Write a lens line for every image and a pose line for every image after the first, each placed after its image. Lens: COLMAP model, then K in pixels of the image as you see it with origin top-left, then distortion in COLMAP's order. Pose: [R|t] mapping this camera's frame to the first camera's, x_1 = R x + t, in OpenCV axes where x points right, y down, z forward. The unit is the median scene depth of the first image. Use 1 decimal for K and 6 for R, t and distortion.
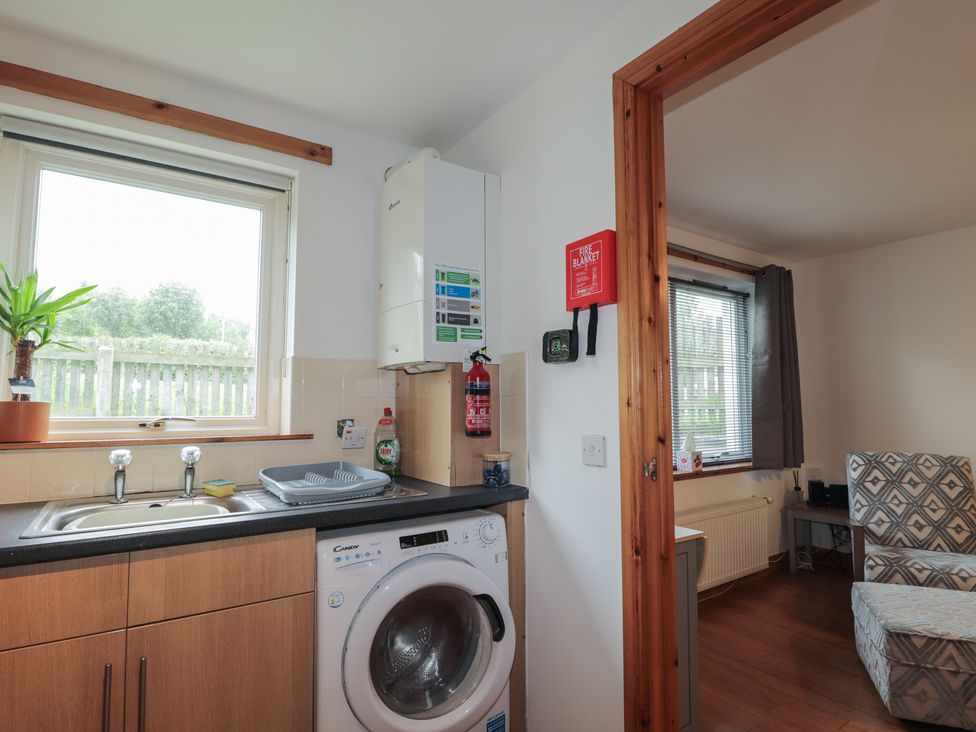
lens RADIAL K [[525.1, 0, 492.6], [0, 525.1, 365.8], [0, 0, 1]] dist [-0.006787, -0.008531]
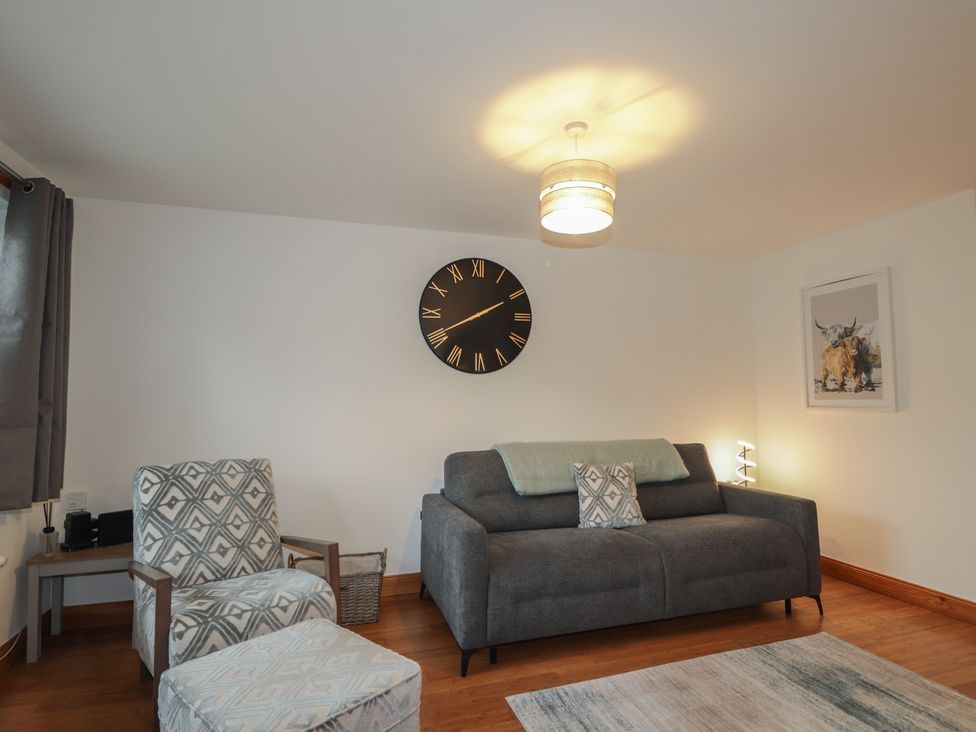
lens RADIAL K [[525.1, 0, 493.8], [0, 525.1, 361.2], [0, 0, 1]] dist [-0.006787, -0.008531]
pose [[0.296872, 0.068593, 0.952451, 0.139007], [-0.062690, 0.996665, -0.052237, 0.027290], [-0.952857, -0.044202, 0.300182, 0.346489]]
